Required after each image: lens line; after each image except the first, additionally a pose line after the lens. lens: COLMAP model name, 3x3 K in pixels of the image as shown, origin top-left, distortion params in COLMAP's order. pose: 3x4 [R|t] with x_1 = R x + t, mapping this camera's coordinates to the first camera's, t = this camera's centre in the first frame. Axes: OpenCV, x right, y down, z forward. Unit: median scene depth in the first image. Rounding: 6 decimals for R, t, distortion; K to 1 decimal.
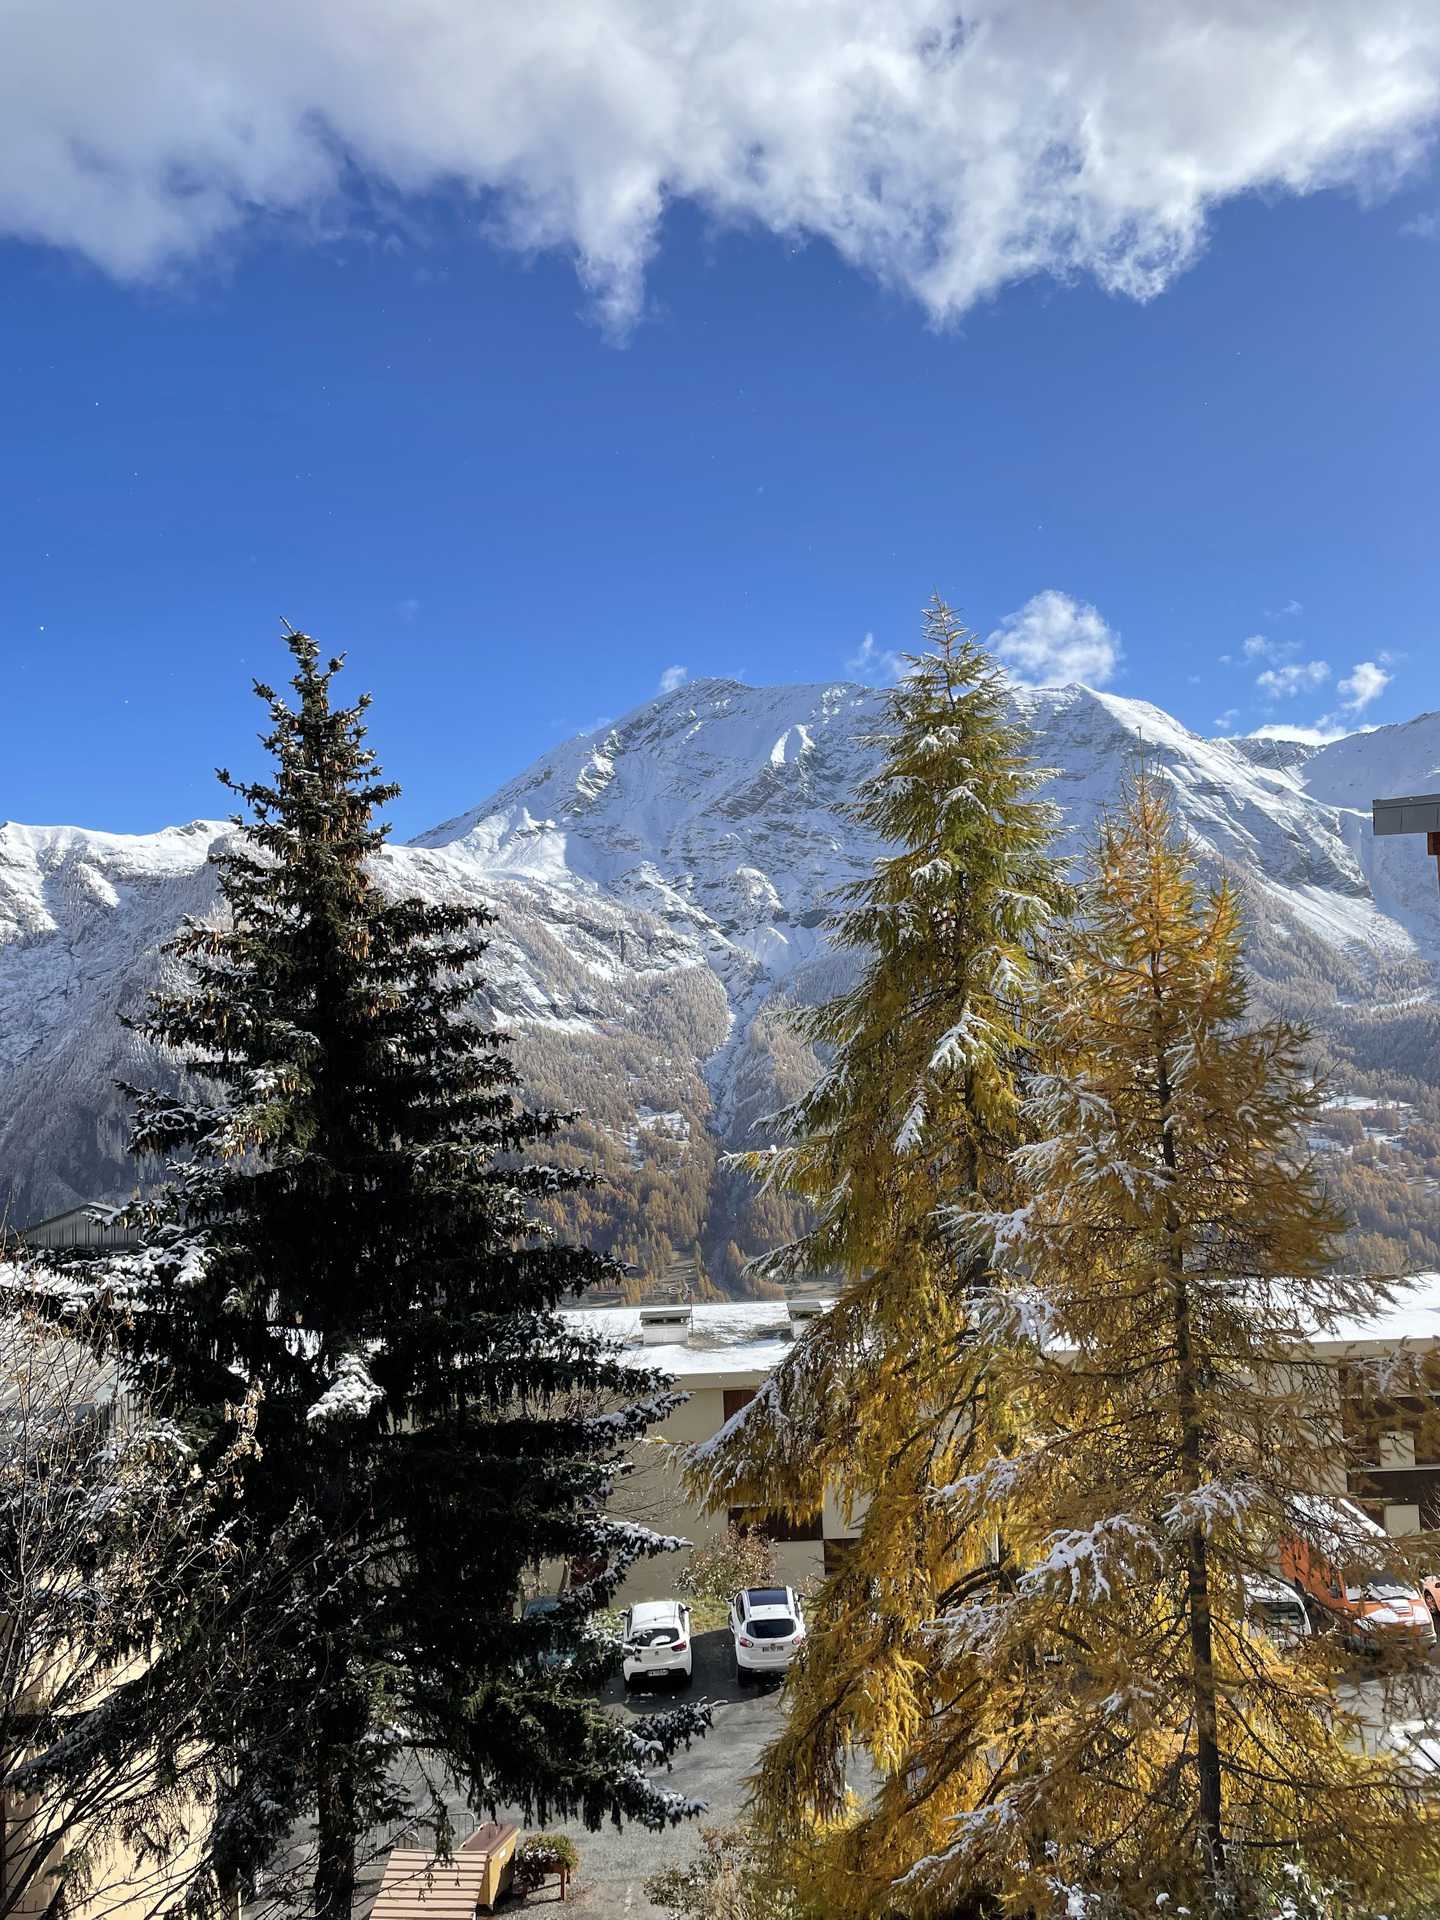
lens RADIAL K [[1442.4, 0, 727.9], [0, 1442.4, 943.4], [0, 0, 1]] dist [0.053818, -0.005280]
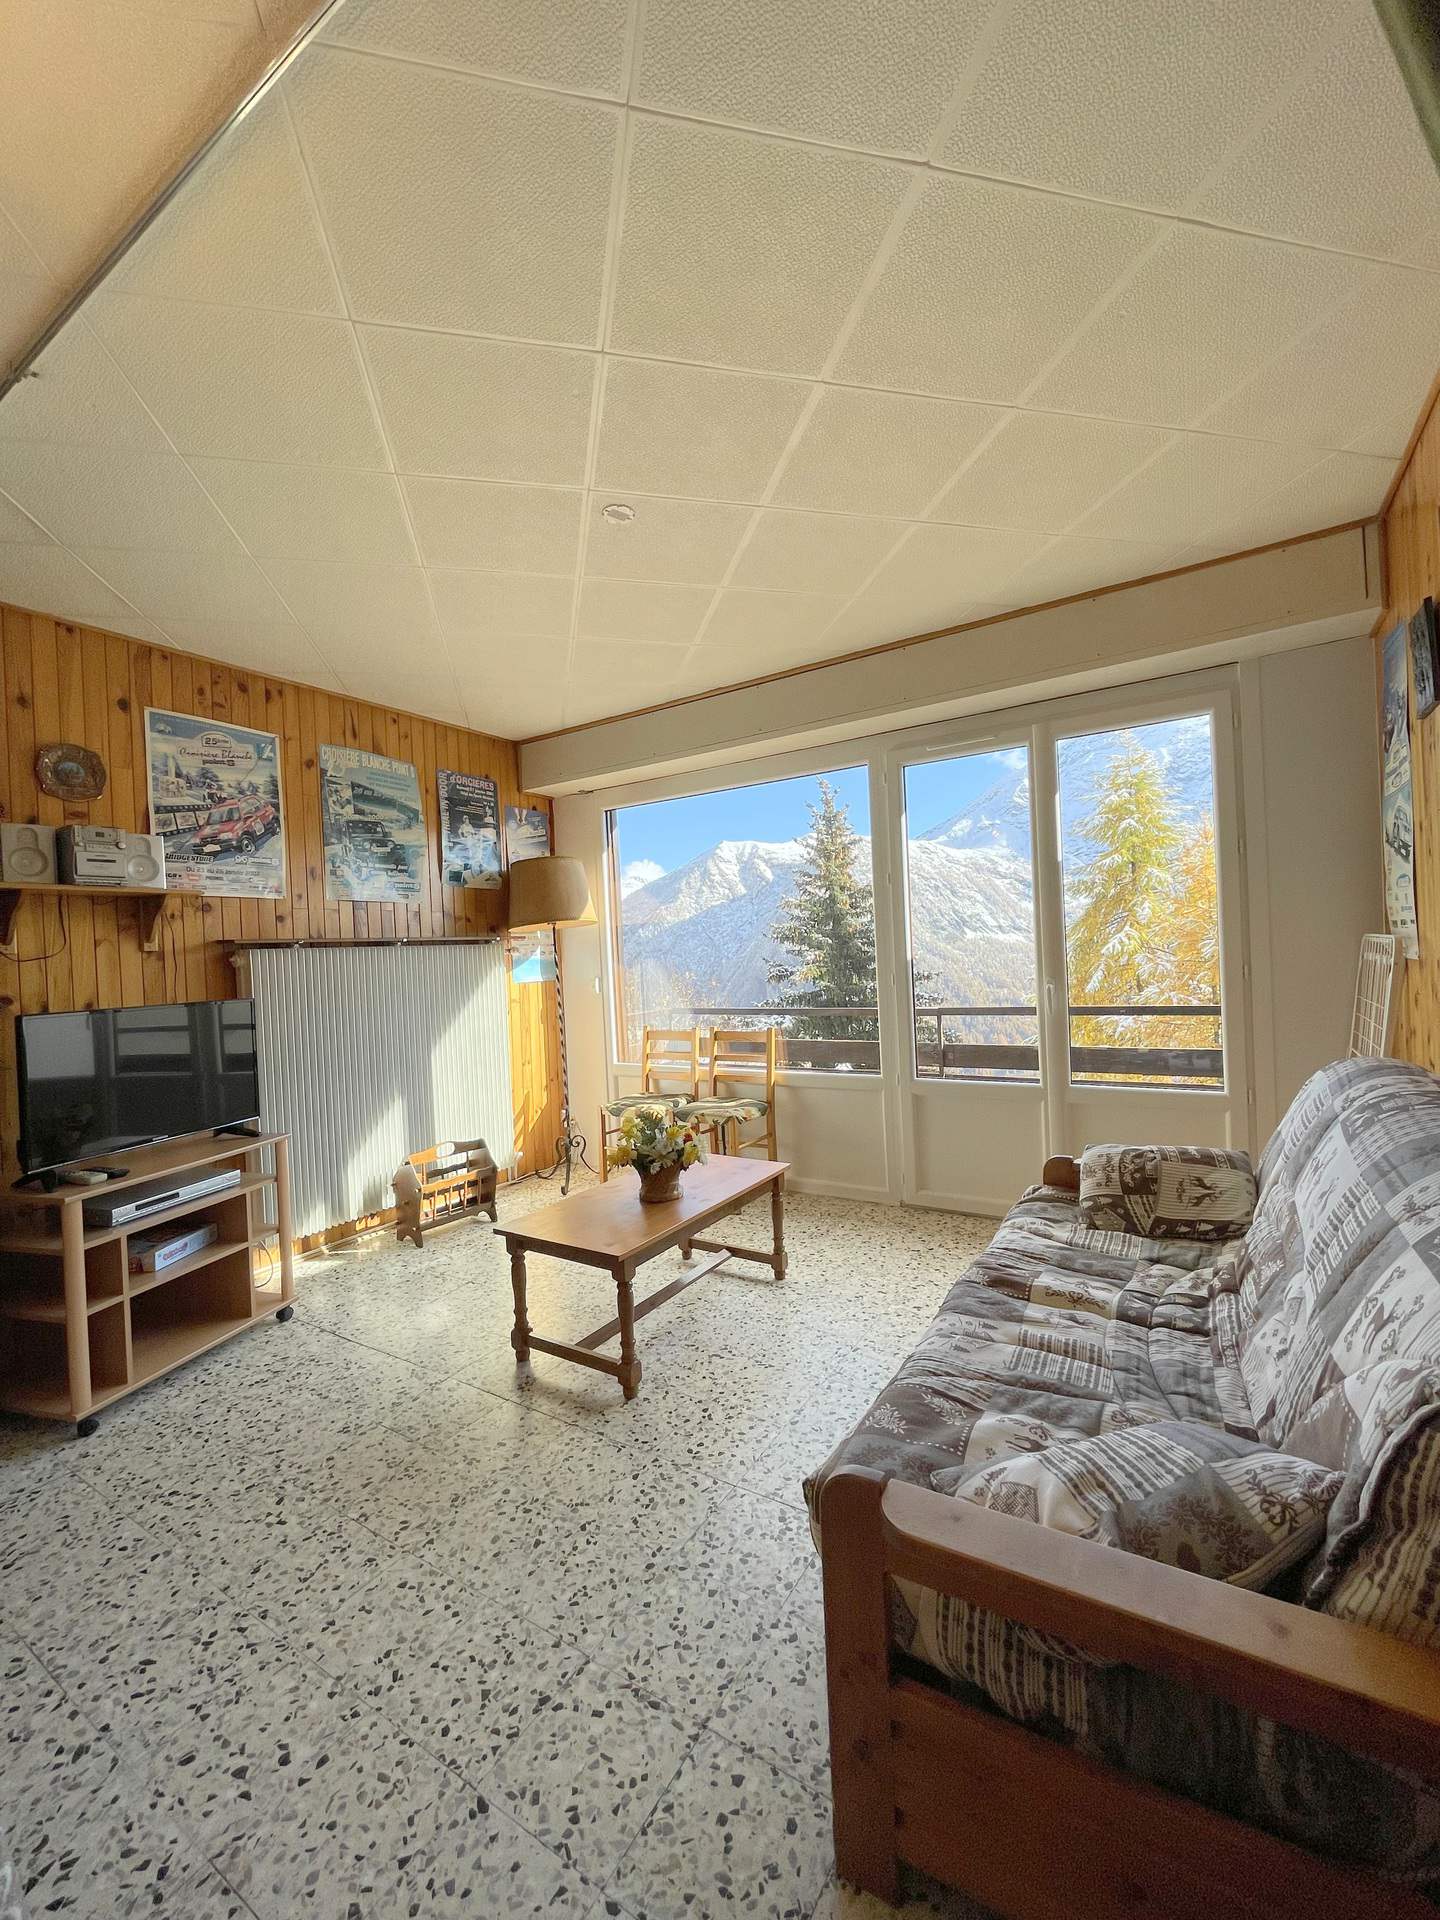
lens RADIAL K [[778.5, 0, 720.0], [0, 778.5, 957.8], [0, 0, 1]] dist [-0.003186, 0.000149]
pose [[0.893465, 0.004355, -0.449112, 0.153895], [0.032578, 0.996691, 0.074476, -0.013083], [0.447950, -0.081173, 0.890366, -0.307846]]
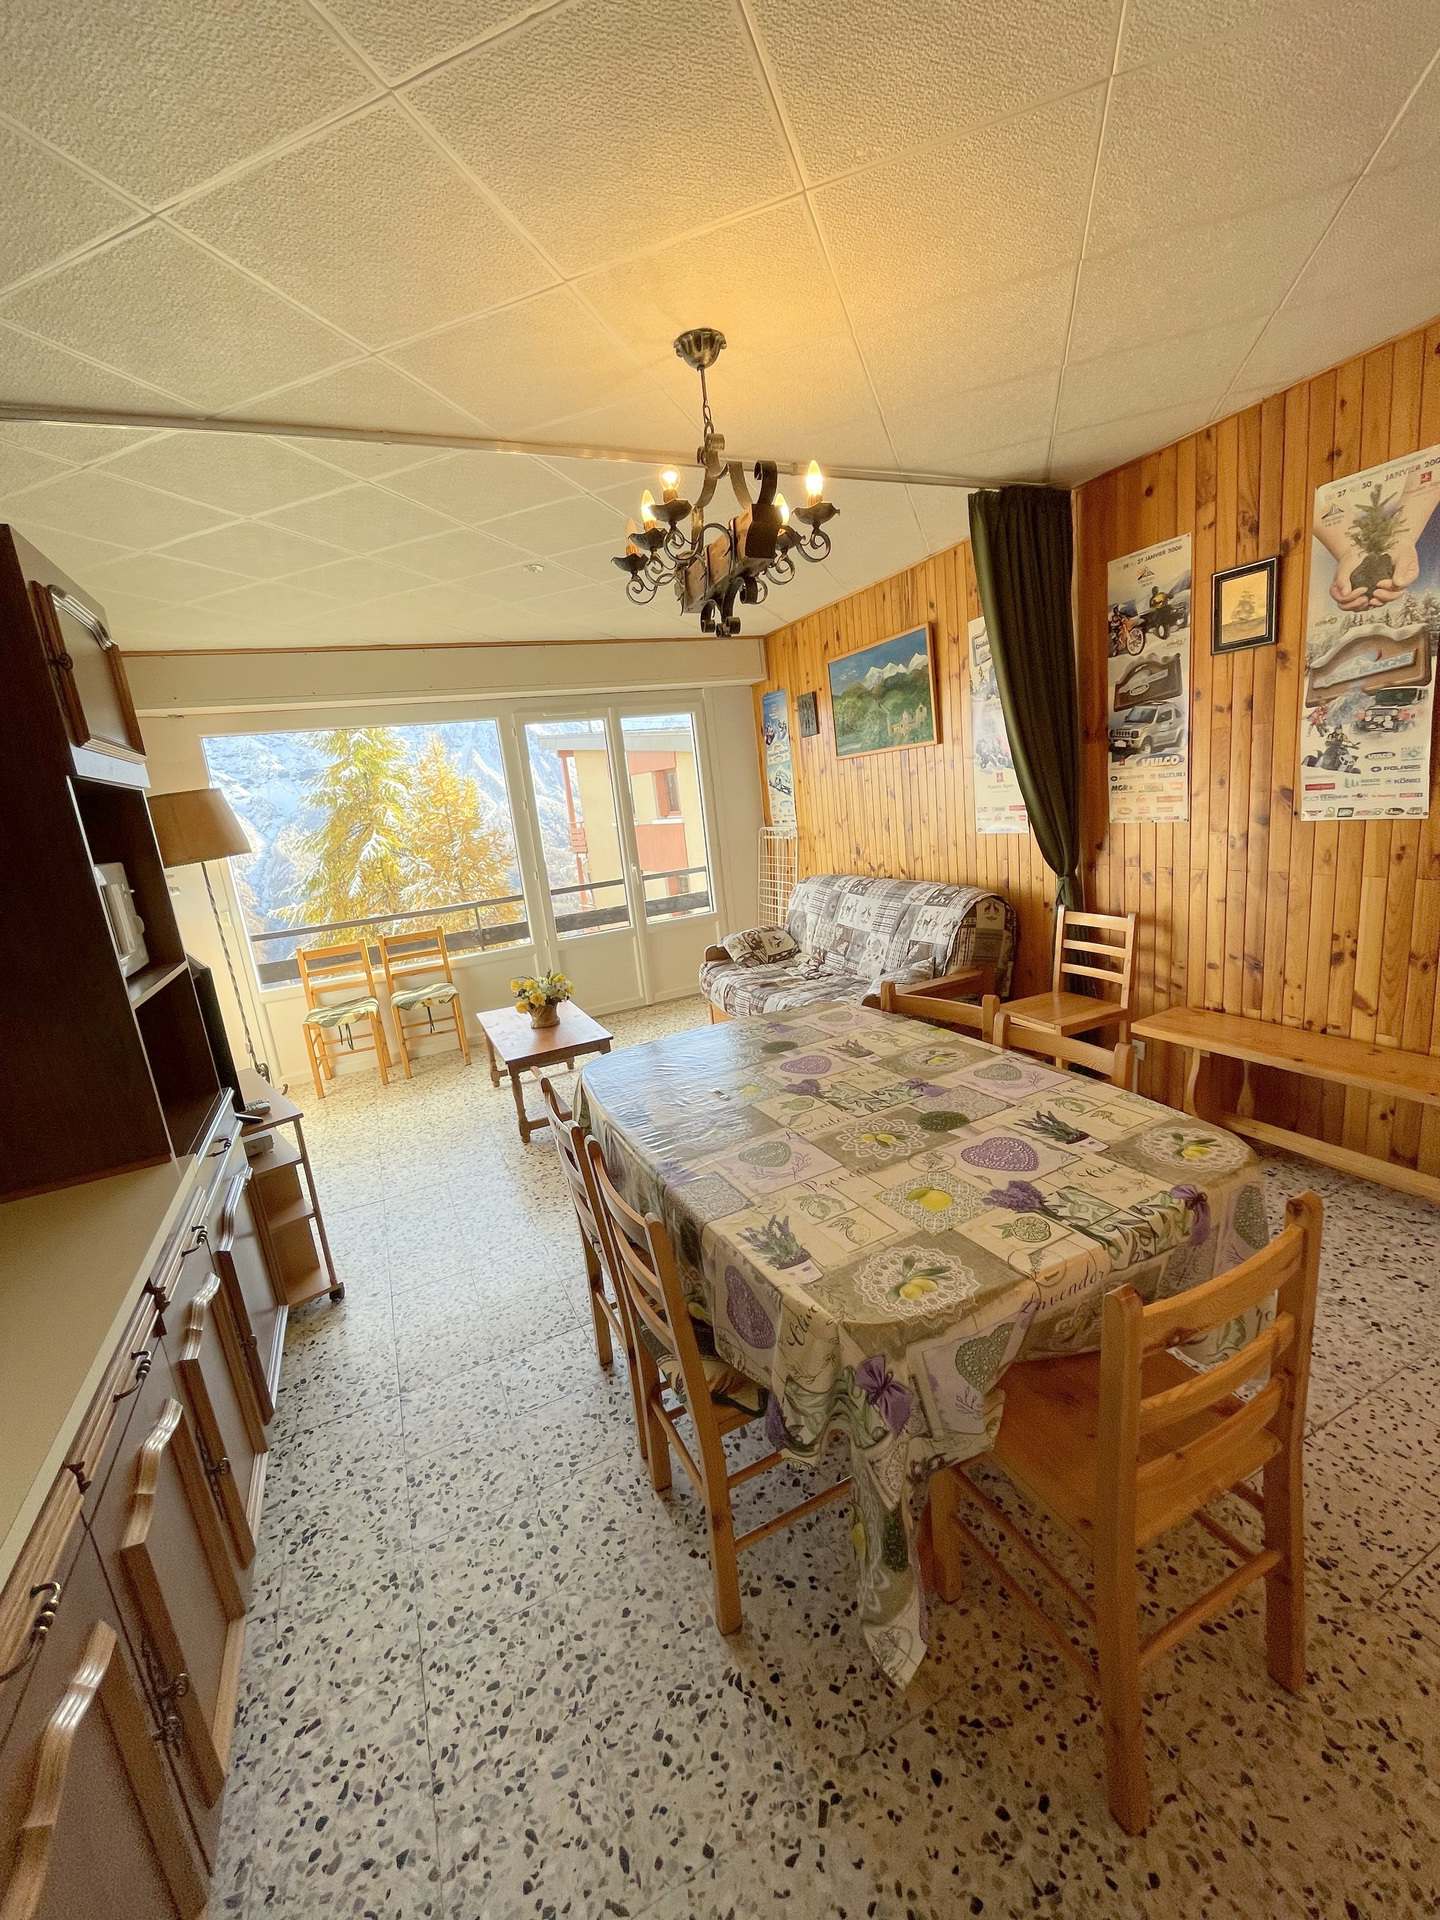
lens RADIAL K [[778.5, 0, 721.2], [0, 778.5, 962.3], [0, 0, 1]] dist [-0.003186, 0.000149]
pose [[0.858470, -0.156975, 0.488250, -0.000145], [0.042987, 0.970681, 0.236497, -0.026935], [-0.511059, -0.182037, 0.840049, -0.405378]]
